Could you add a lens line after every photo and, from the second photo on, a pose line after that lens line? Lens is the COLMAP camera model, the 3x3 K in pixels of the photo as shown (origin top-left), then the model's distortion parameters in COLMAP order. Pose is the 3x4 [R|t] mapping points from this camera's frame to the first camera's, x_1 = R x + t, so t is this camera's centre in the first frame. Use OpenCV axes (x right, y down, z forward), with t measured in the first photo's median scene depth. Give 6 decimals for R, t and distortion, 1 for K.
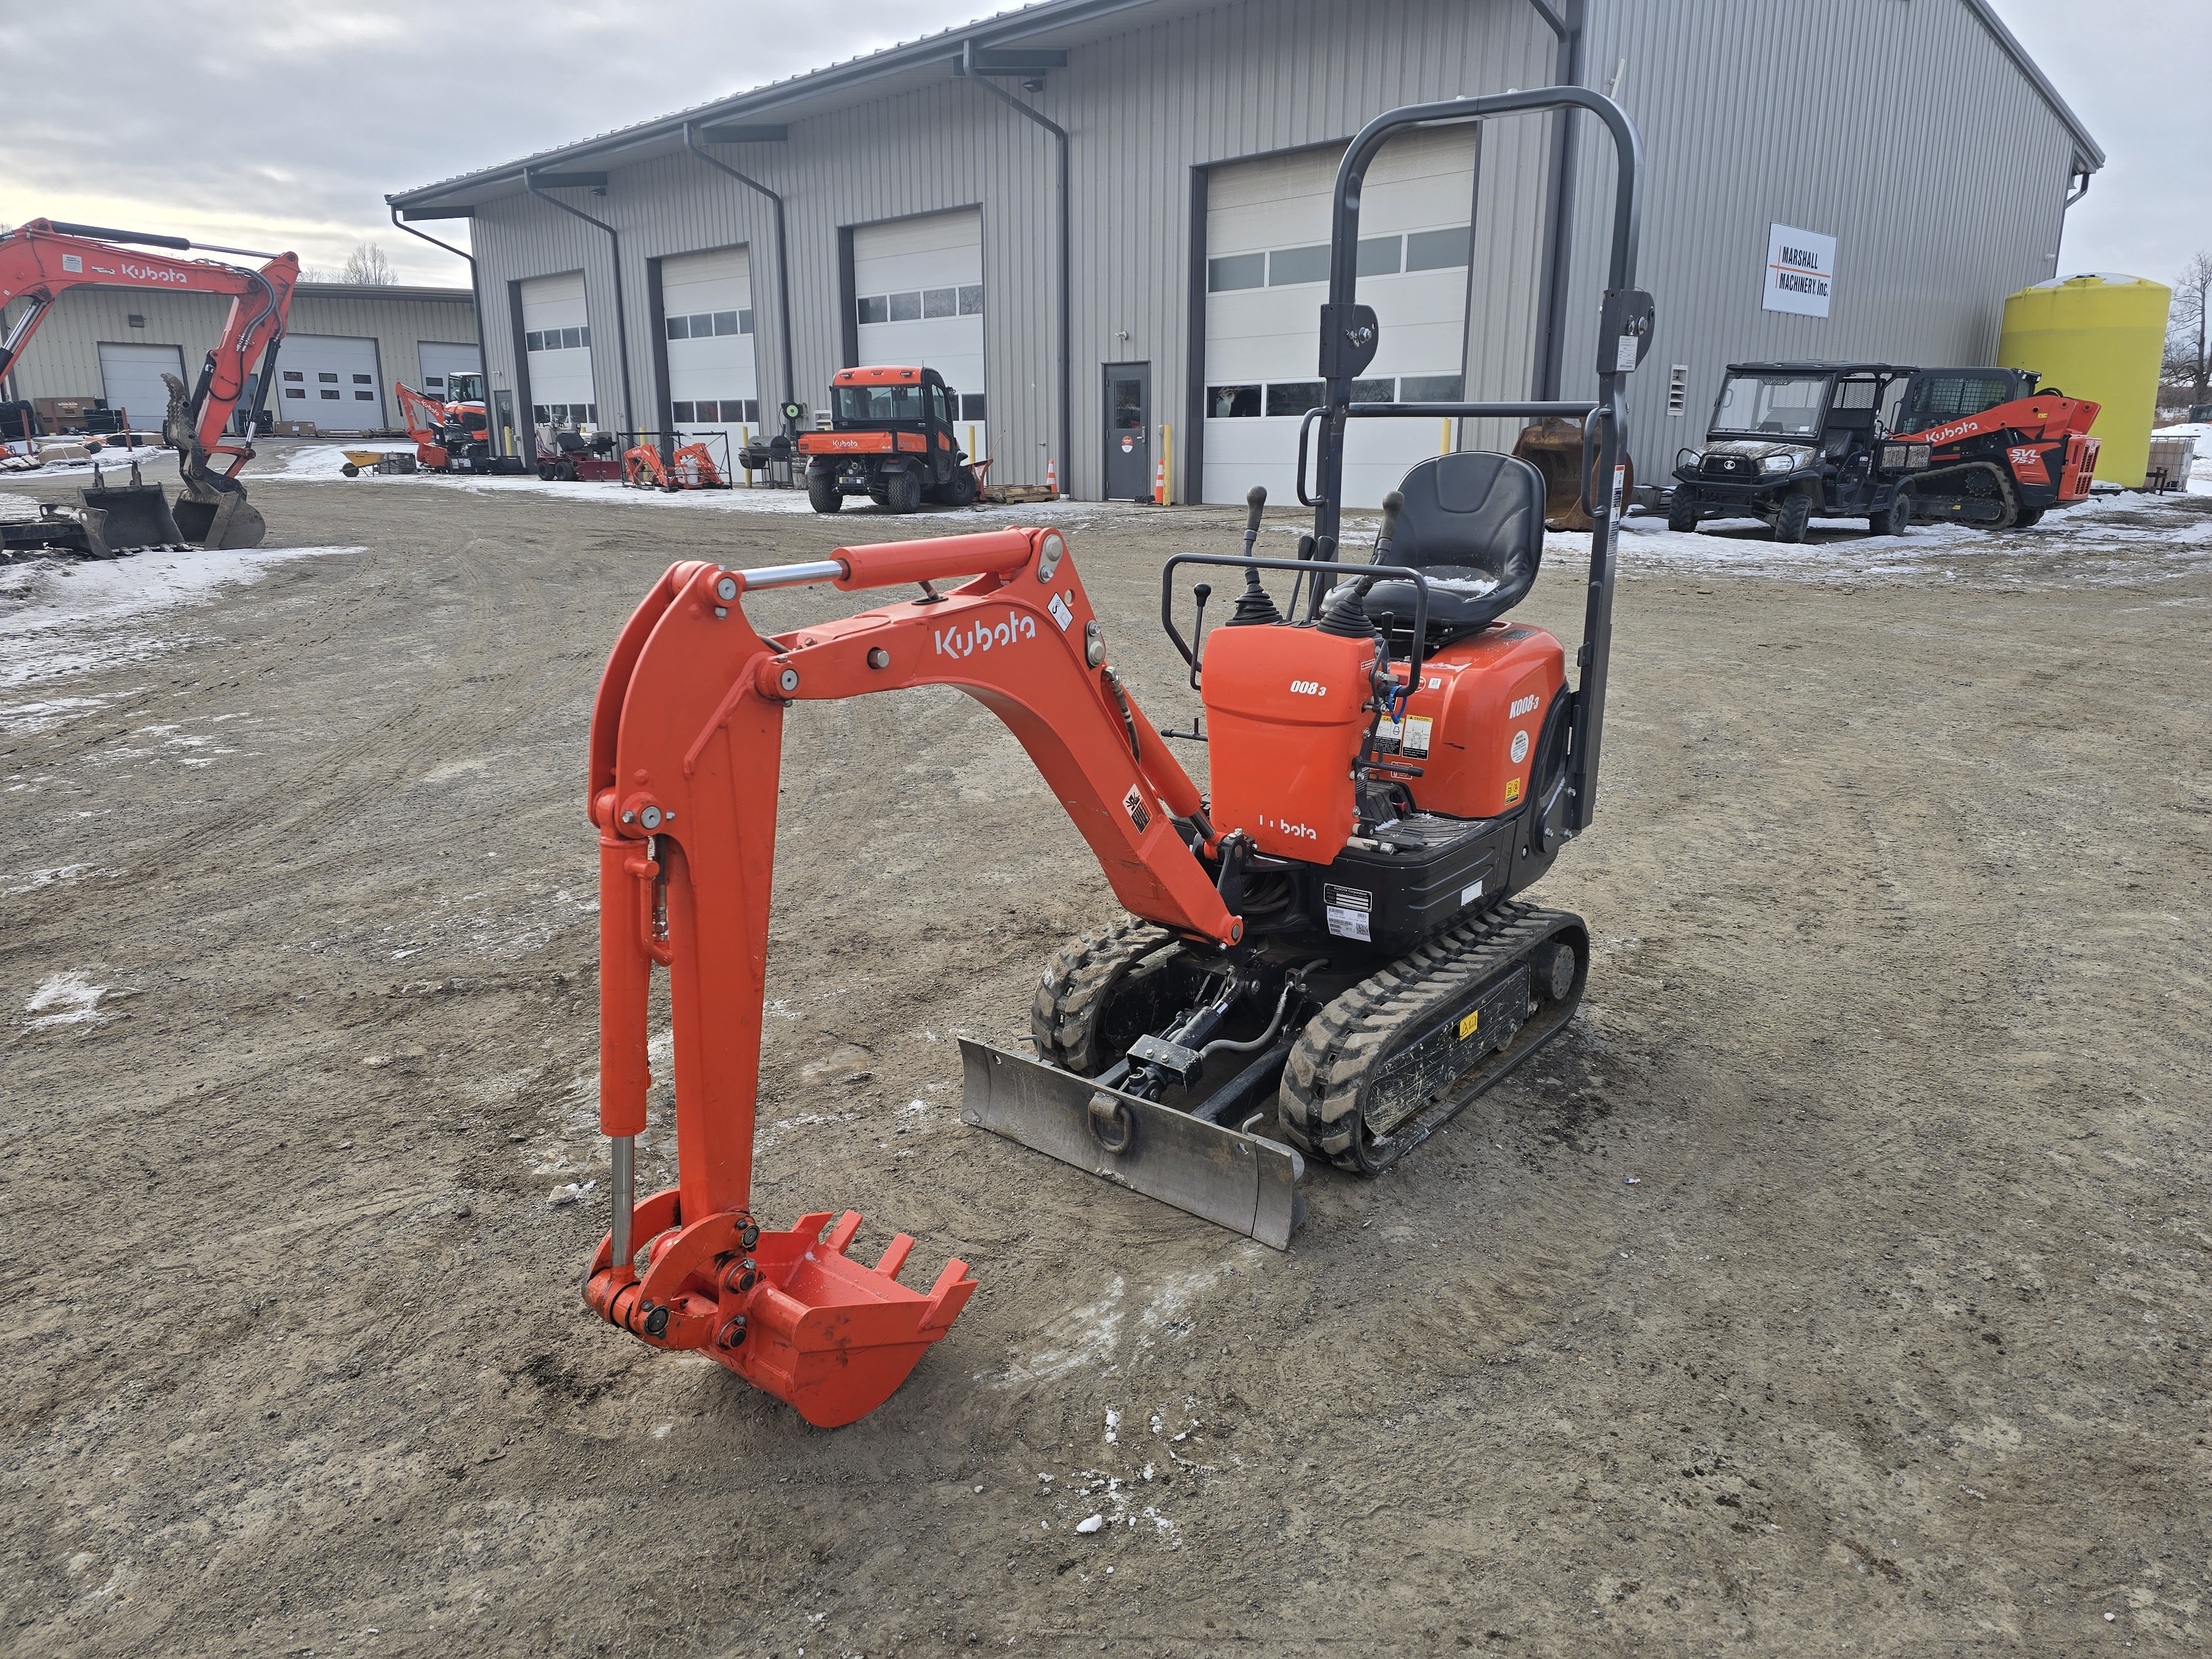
lens RADIAL K [[1469.8, 0, 1131.6], [0, 1469.8, 799.3], [0, 0, 1]] dist [0.064480, -0.054356]
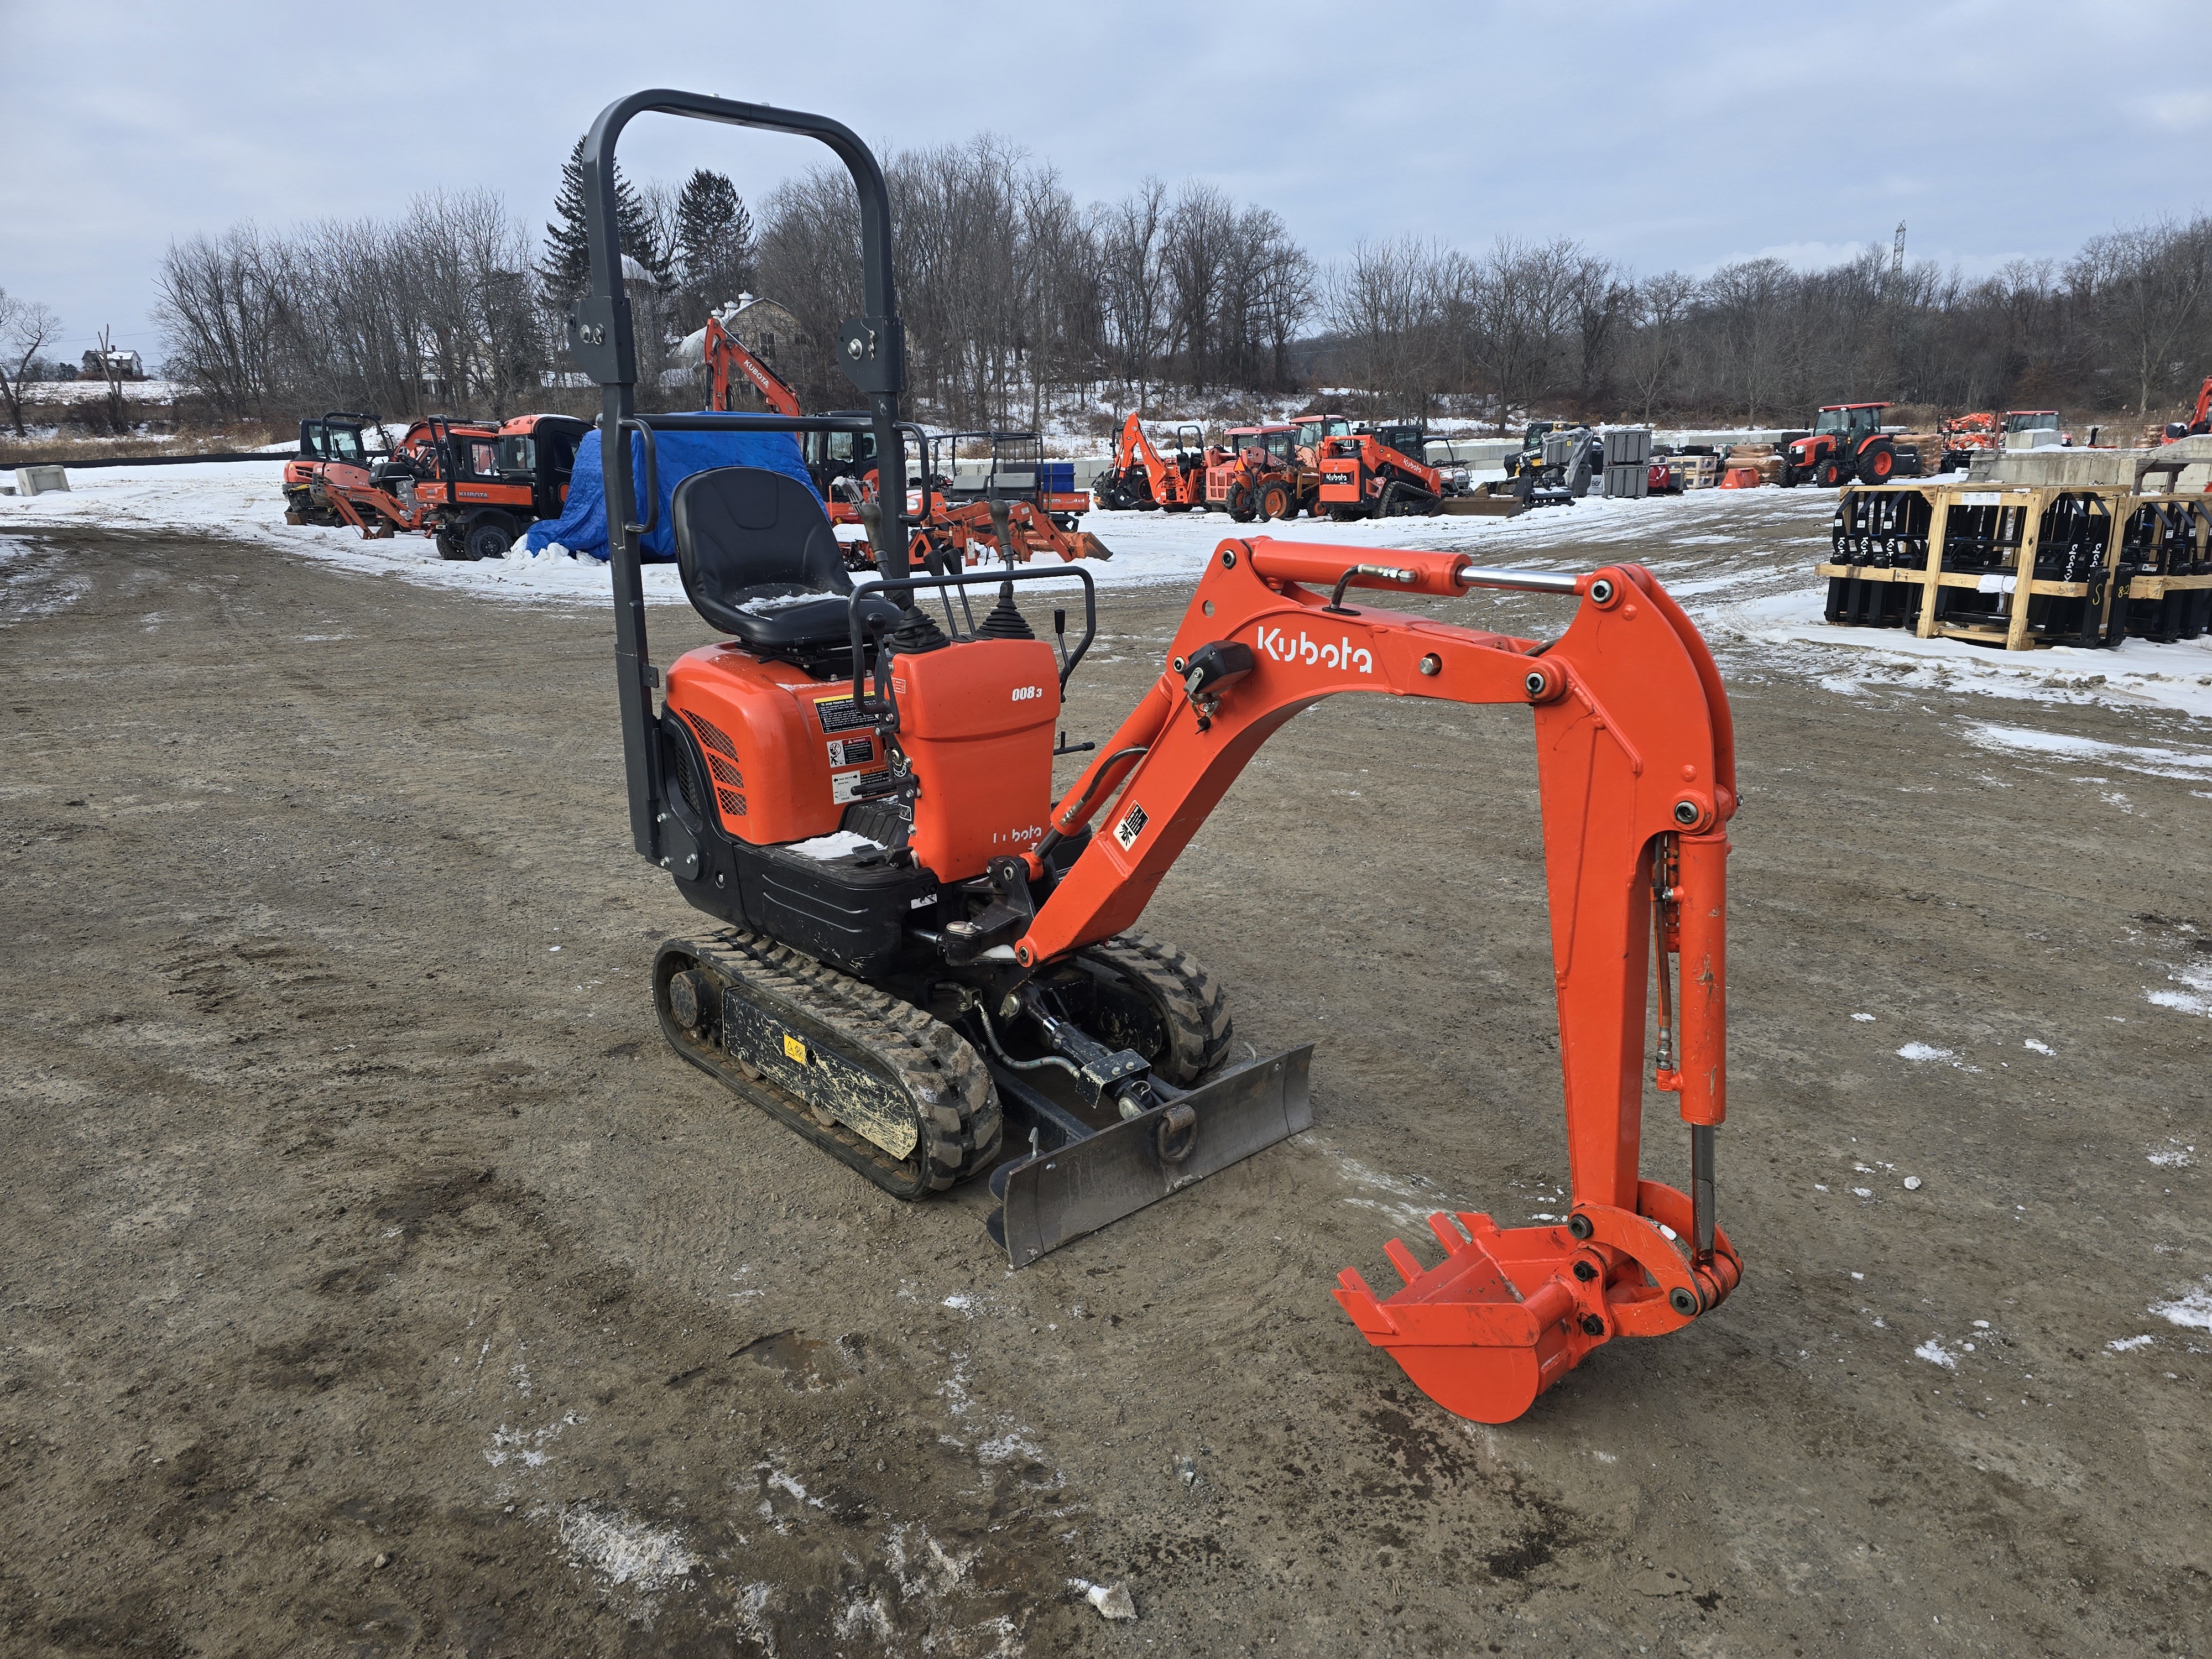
lens RADIAL K [[1469.8, 0, 1124.5], [0, 1469.8, 838.8], [0, 0, 1]] dist [0.064480, -0.054356]
pose [[0.152703, -0.265338, 0.951986, -0.745532], [0.255911, 0.941043, 0.221239, -0.162035], [-0.954563, 0.209840, 0.211603, 0.631228]]
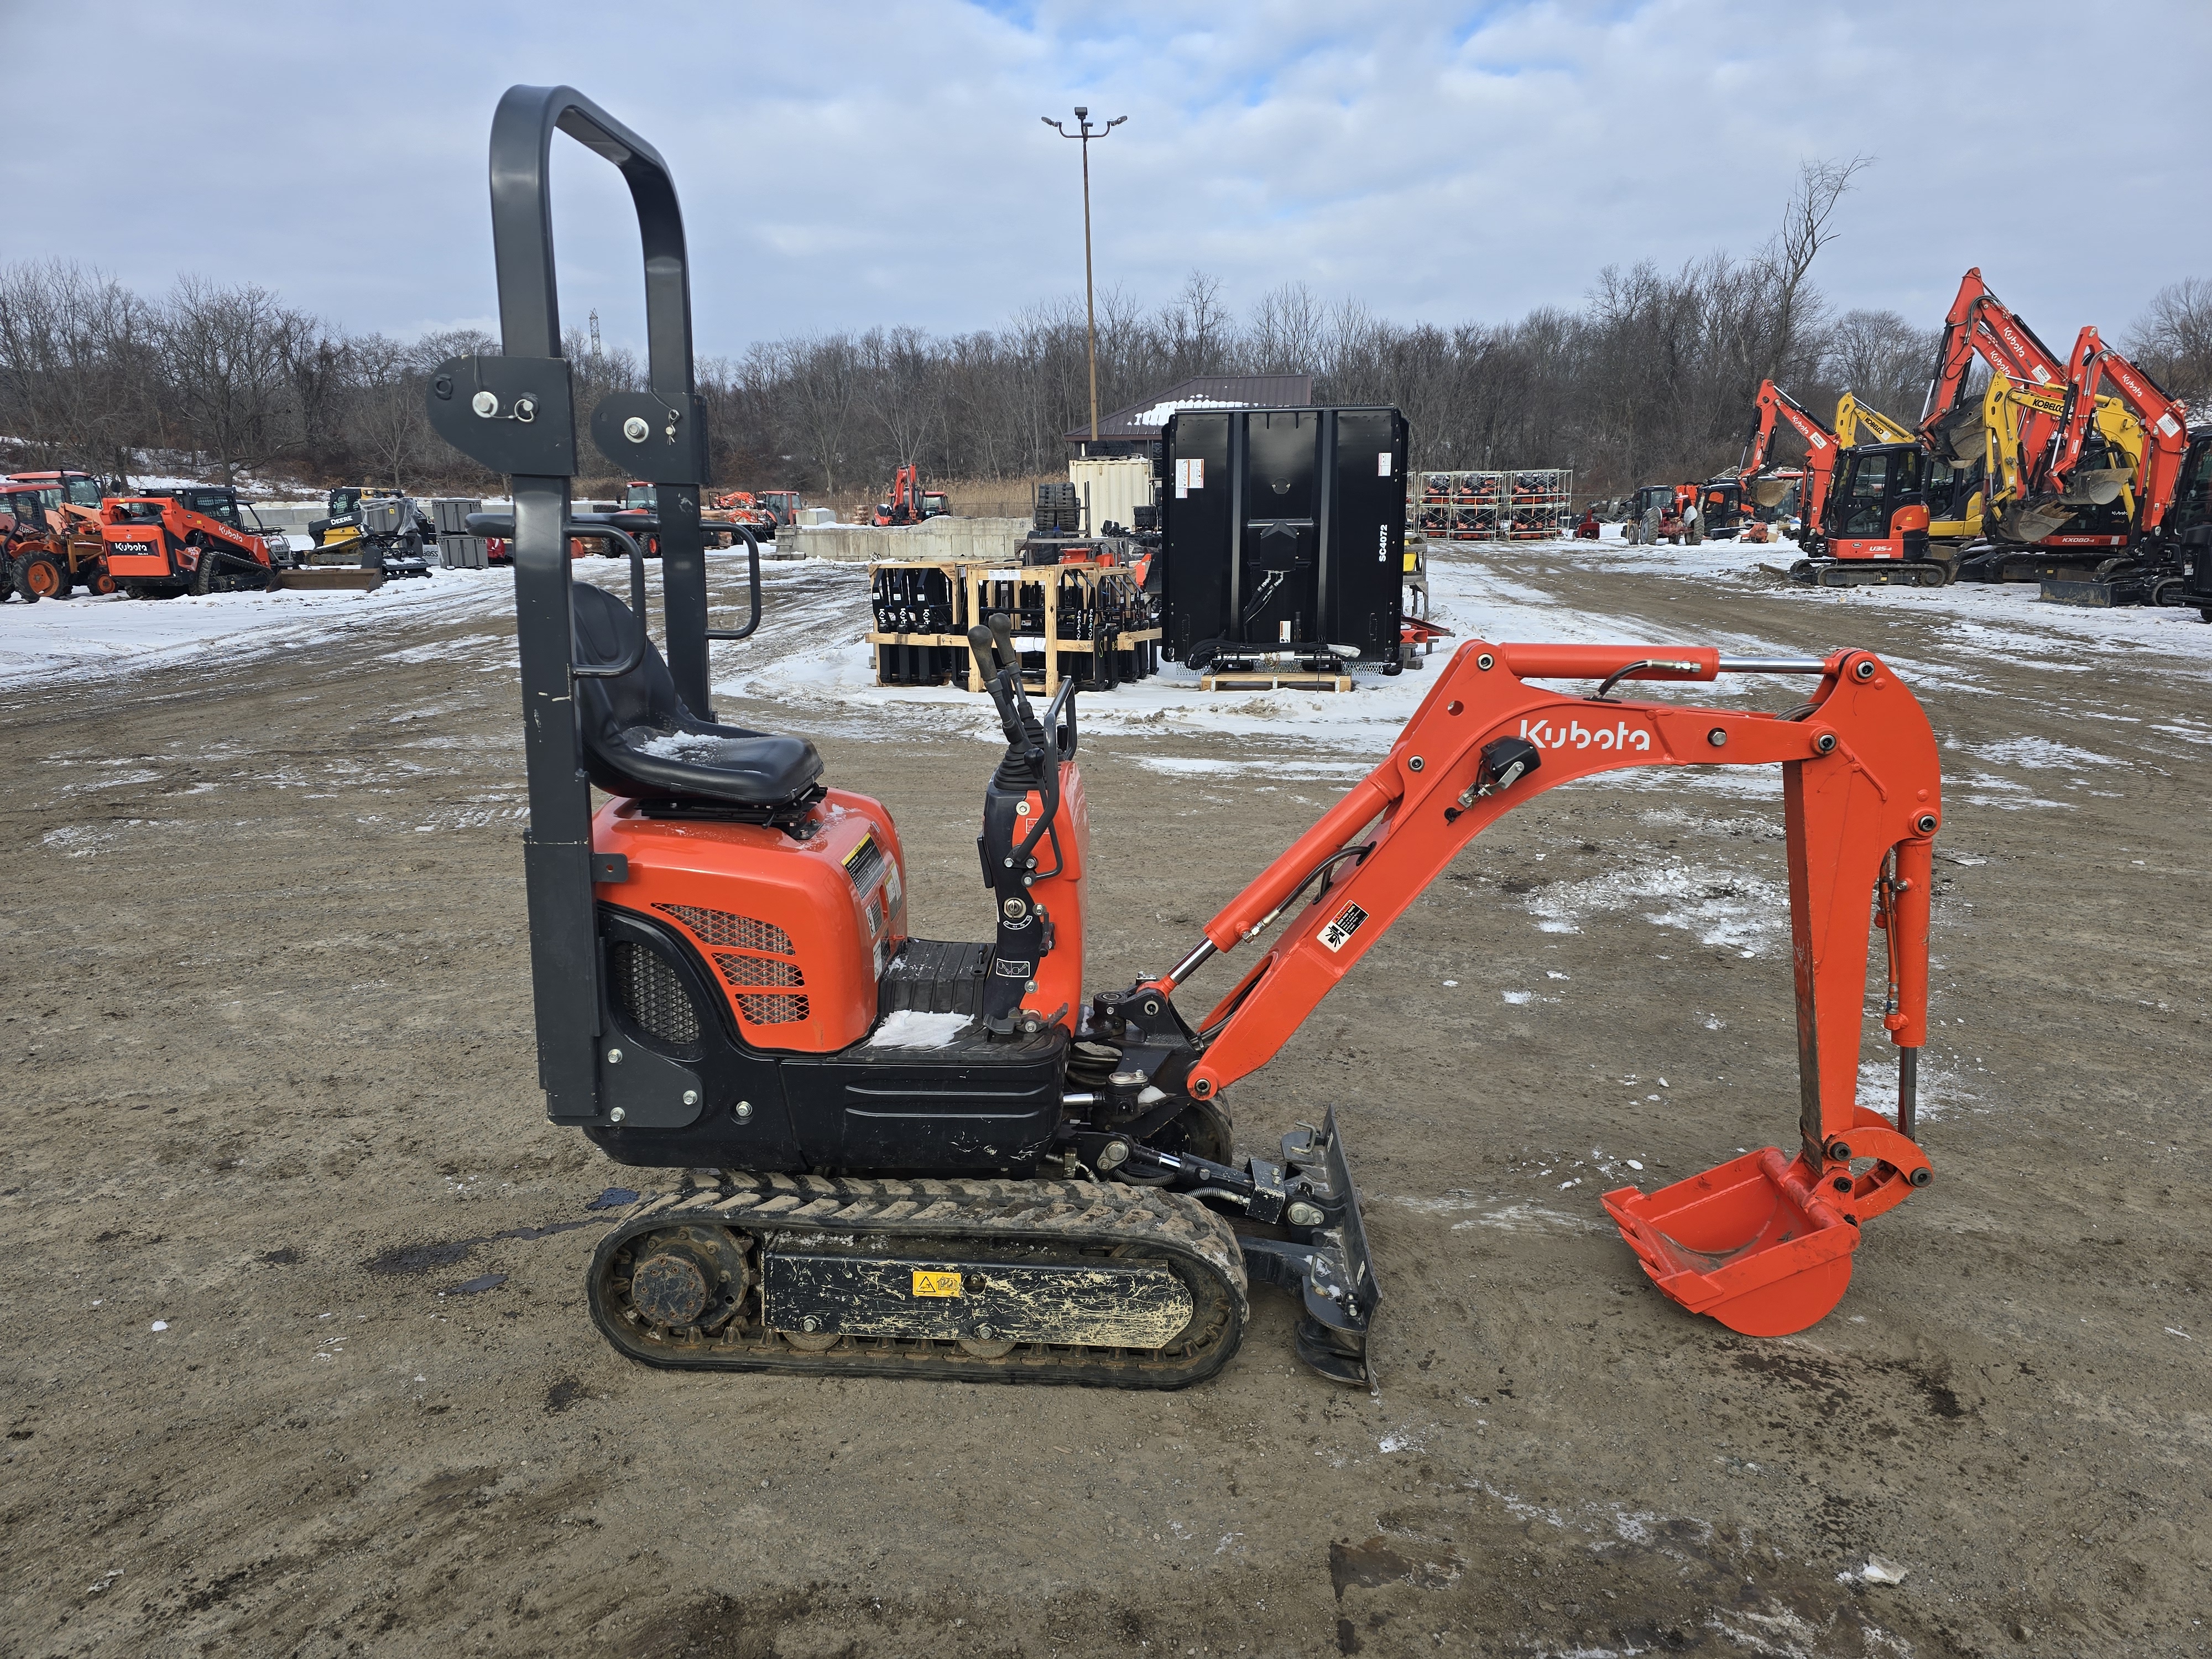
lens RADIAL K [[1469.8, 0, 1123.9], [0, 1469.8, 848.4], [0, 0, 1]] dist [0.064480, -0.054356]
pose [[-0.590963, -0.191937, 0.783532, -0.548319], [0.192178, 0.909822, 0.367819, -0.343252], [-0.783473, 0.367945, -0.500786, 1.250817]]
